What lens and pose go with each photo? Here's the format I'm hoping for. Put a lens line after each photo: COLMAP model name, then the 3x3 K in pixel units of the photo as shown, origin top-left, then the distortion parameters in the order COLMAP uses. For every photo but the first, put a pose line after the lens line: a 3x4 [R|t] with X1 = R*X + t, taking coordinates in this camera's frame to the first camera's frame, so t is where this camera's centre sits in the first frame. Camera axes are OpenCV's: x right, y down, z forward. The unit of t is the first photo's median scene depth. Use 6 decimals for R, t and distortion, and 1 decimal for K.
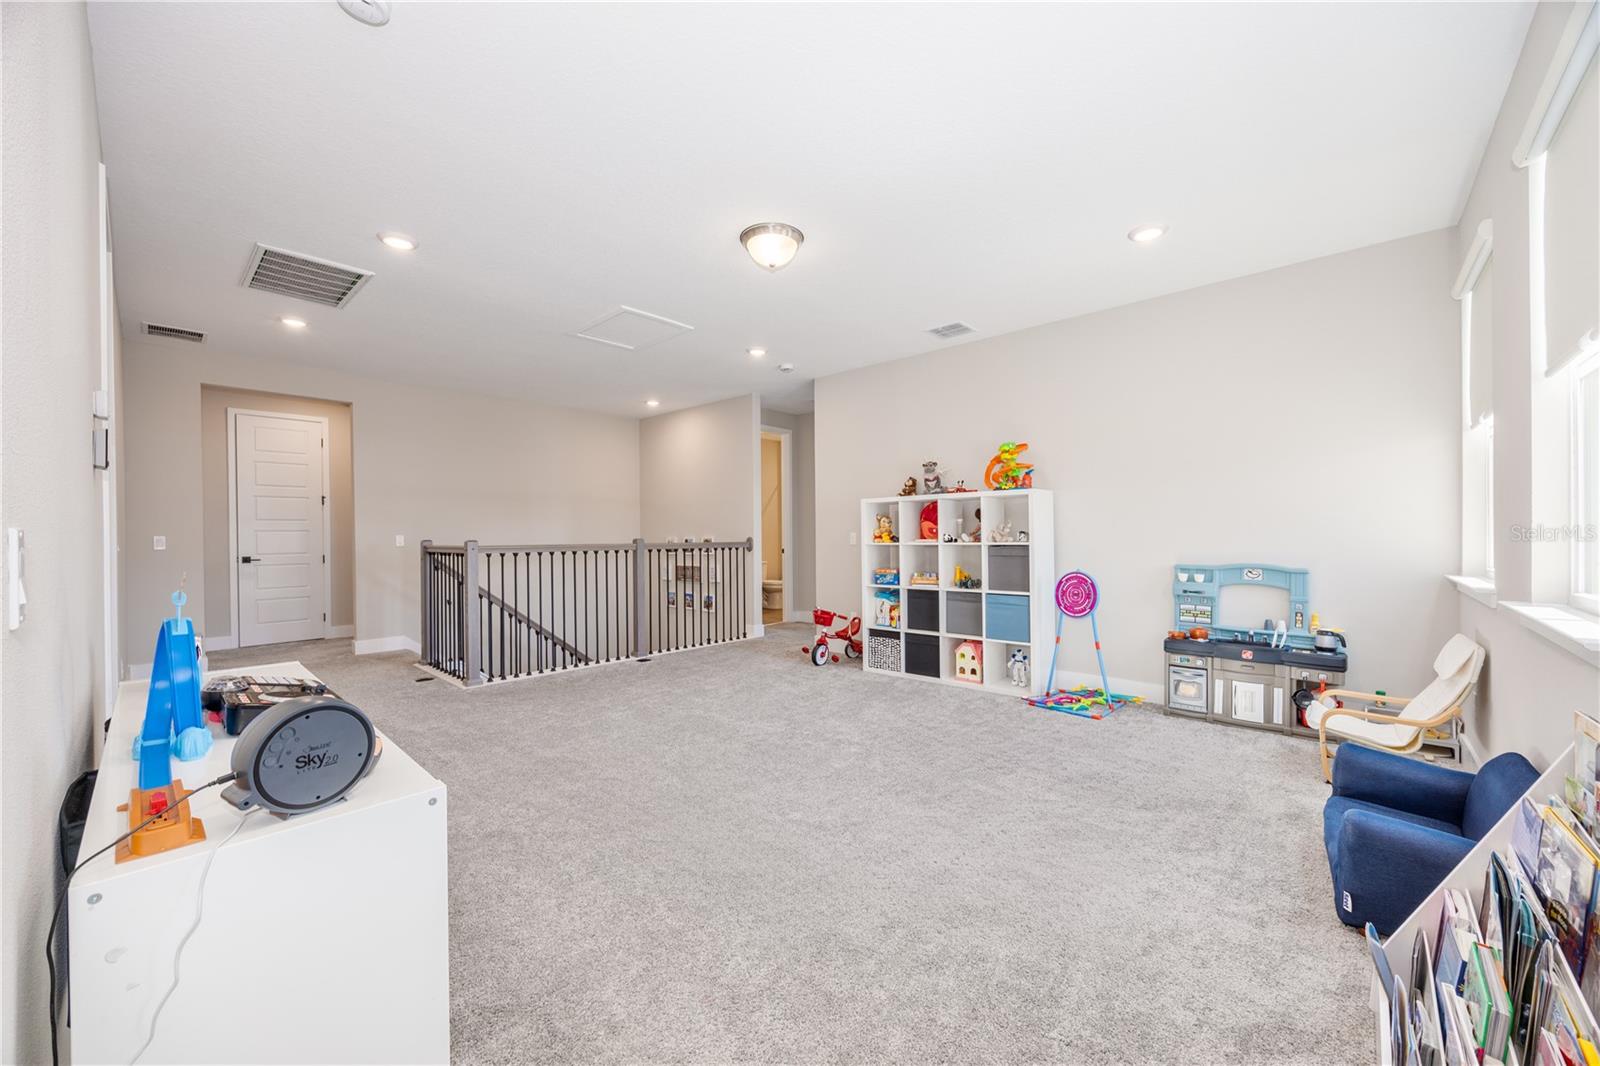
lens RADIAL K [[603.4, 0, 800.0], [0, 603.4, 533.0], [0, 0, 1]] dist [0.001067, 0.000052]
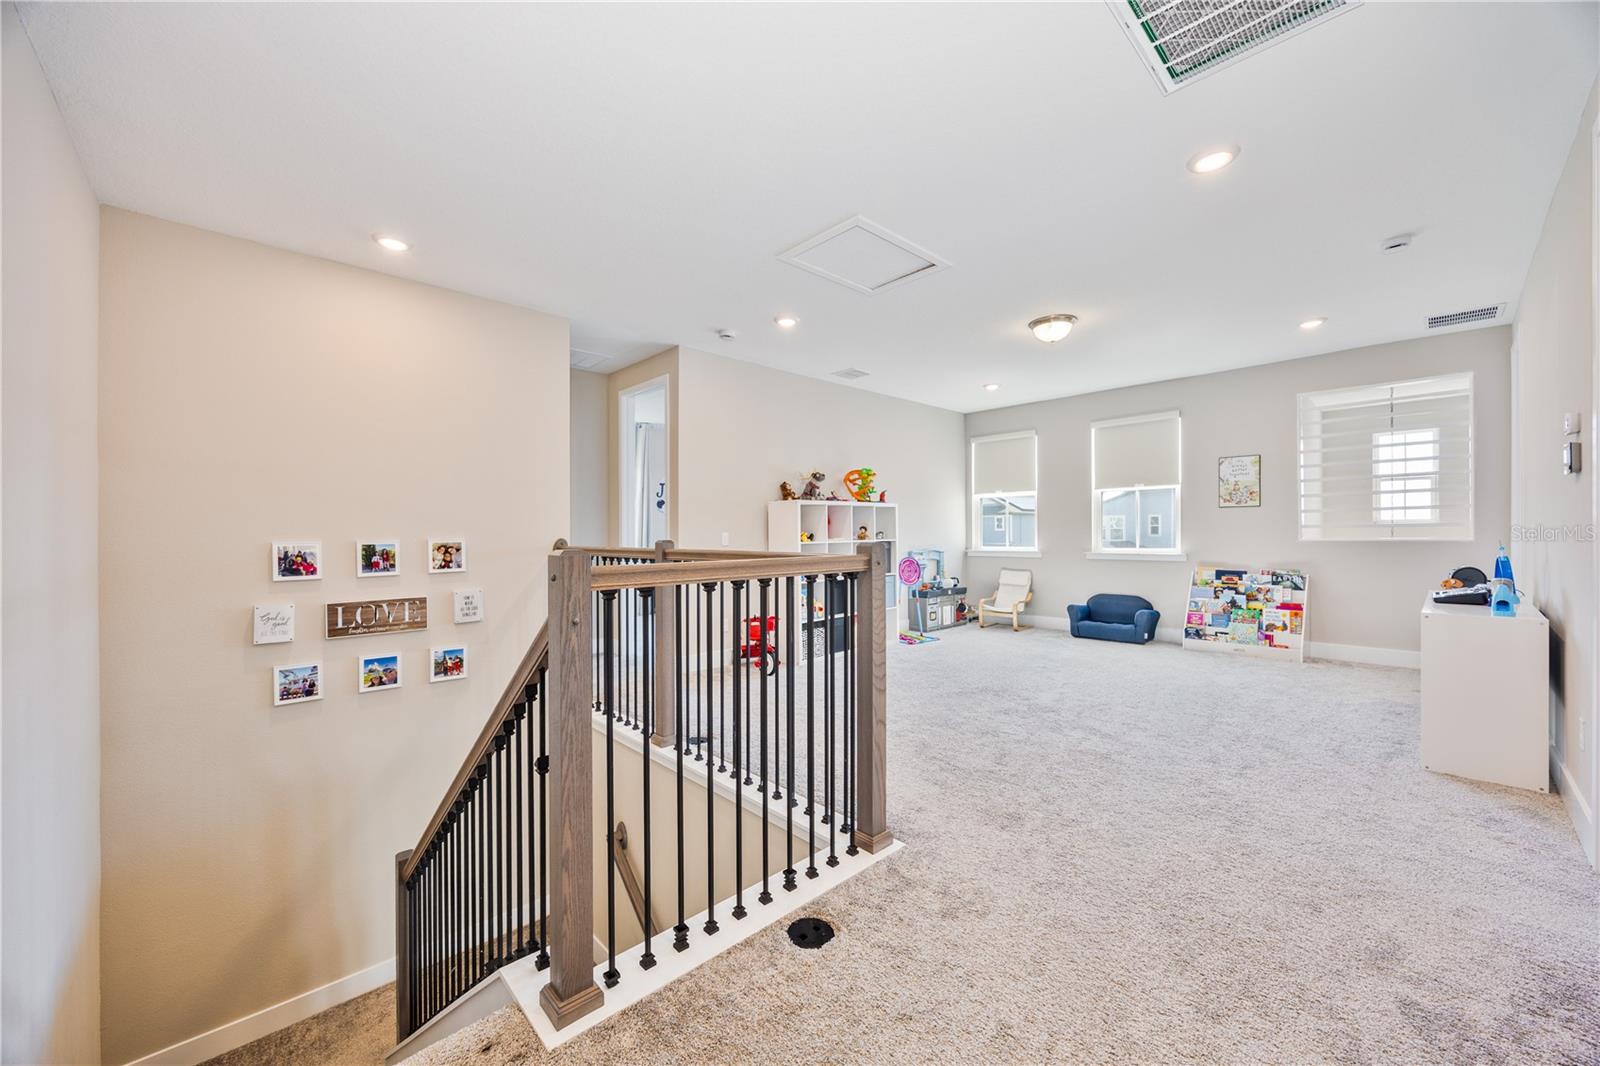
lens RADIAL K [[603.4, 0, 800.0], [0, 603.4, 533.0], [0, 0, 1]] dist [0.001067, 0.000052]
pose [[0.062893, 0.006881, 0.997997, -0.965184], [-0.000855, 0.999976, -0.006841, 0.008131], [-0.998020, -0.000423, 0.062897, 0.969745]]
